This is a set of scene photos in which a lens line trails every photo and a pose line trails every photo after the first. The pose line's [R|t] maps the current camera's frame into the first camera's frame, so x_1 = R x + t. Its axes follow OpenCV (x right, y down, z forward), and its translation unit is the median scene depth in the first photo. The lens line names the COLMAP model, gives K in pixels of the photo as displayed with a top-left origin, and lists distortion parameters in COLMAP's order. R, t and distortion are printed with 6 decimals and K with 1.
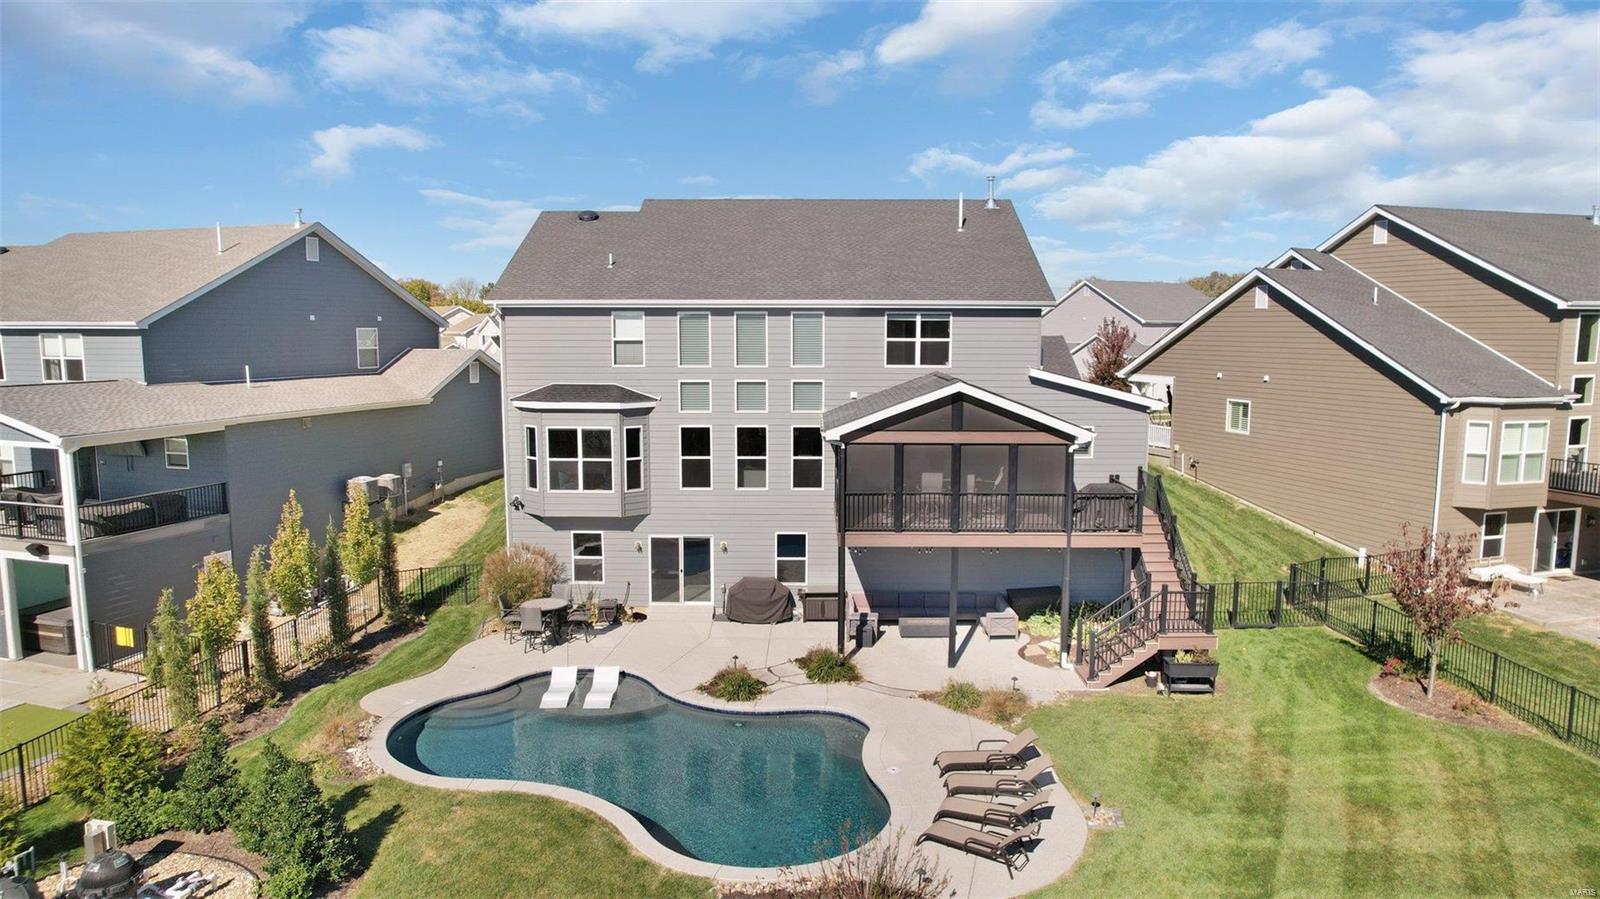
lens RADIAL K [[1021.1, 0, 800.0], [0, 1021.1, 449.5], [0, 0, 1]] dist [-0.074819, 0.064458]
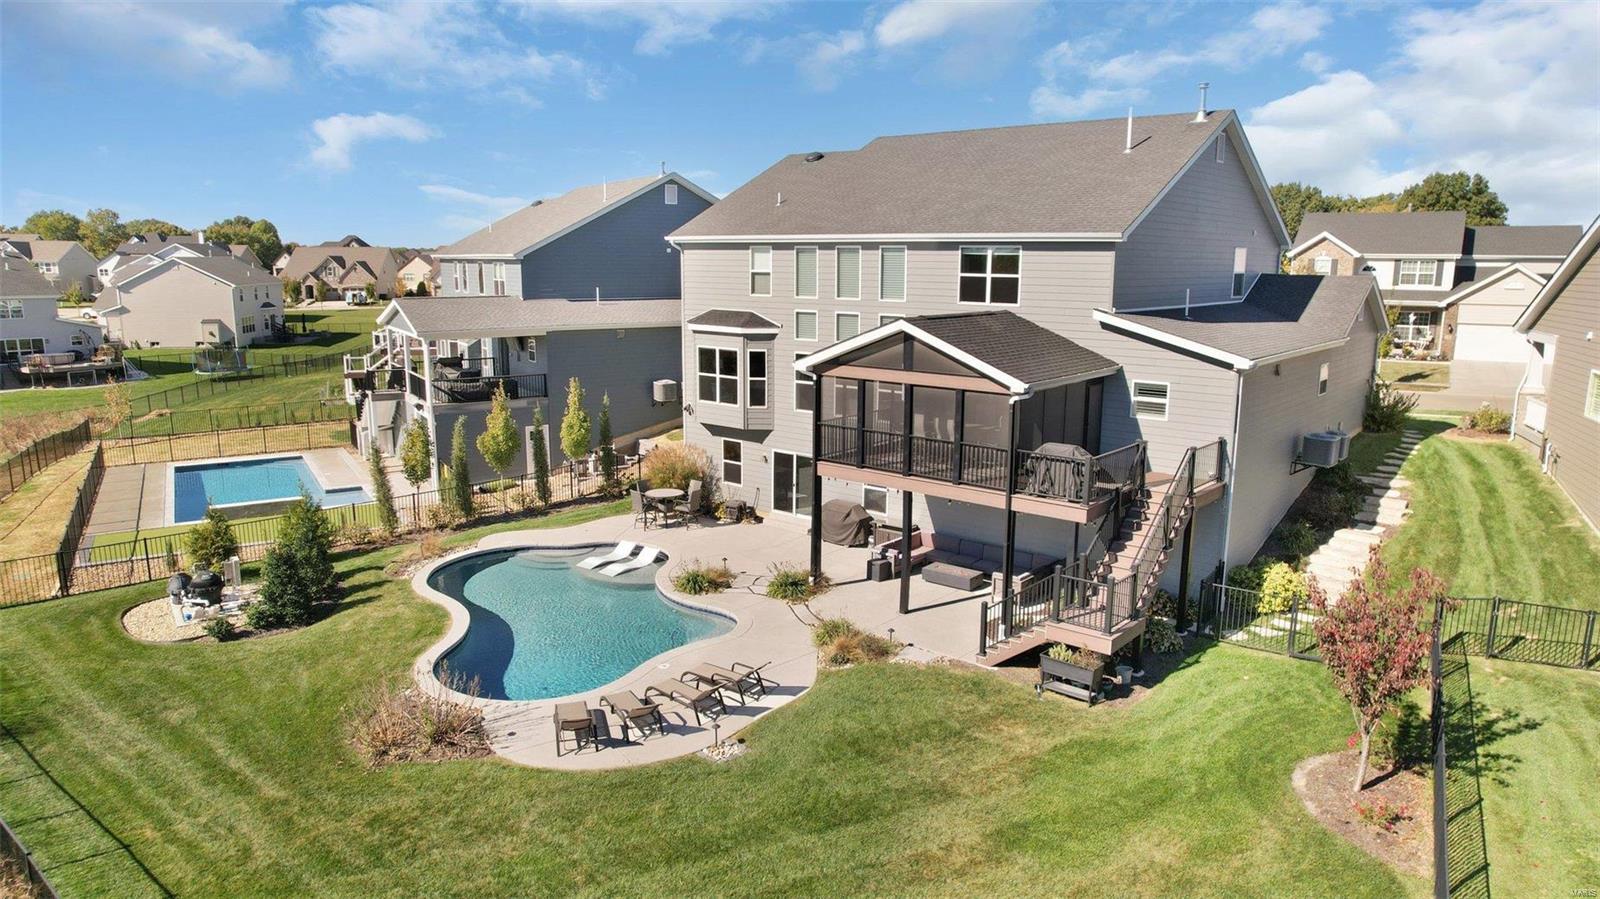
lens RADIAL K [[1014.7, 0, 794.5], [0, 1014.7, 458.7], [0, 0, 1]] dist [-0.085595, 0.062049]
pose [[0.769392, 0.126740, -0.626077, 0.580423], [-0.077409, 0.991395, 0.105565, -0.024727], [0.634069, -0.032756, 0.772582, 0.164141]]
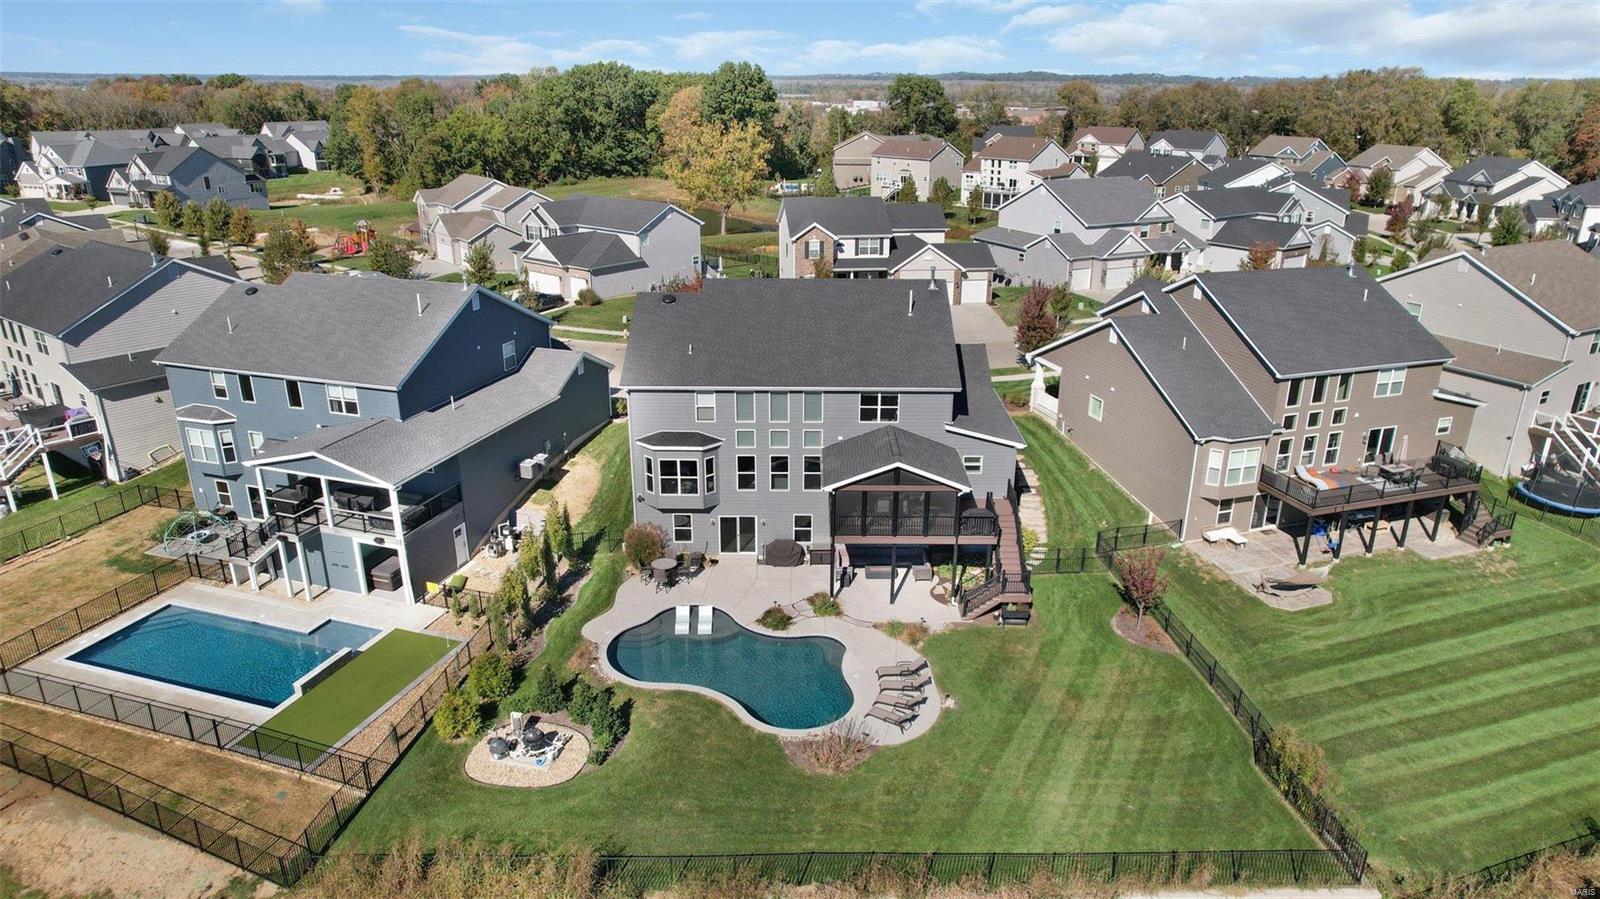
lens RADIAL K [[1021.1, 0, 800.0], [0, 1021.1, 449.5], [0, 0, 1]] dist [-0.074819, 0.064458]
pose [[0.999957, -0.001215, 0.009215, -0.029851], [-0.000951, 0.972831, 0.231513, -0.427283], [-0.009246, -0.231511, 0.972788, -0.642424]]
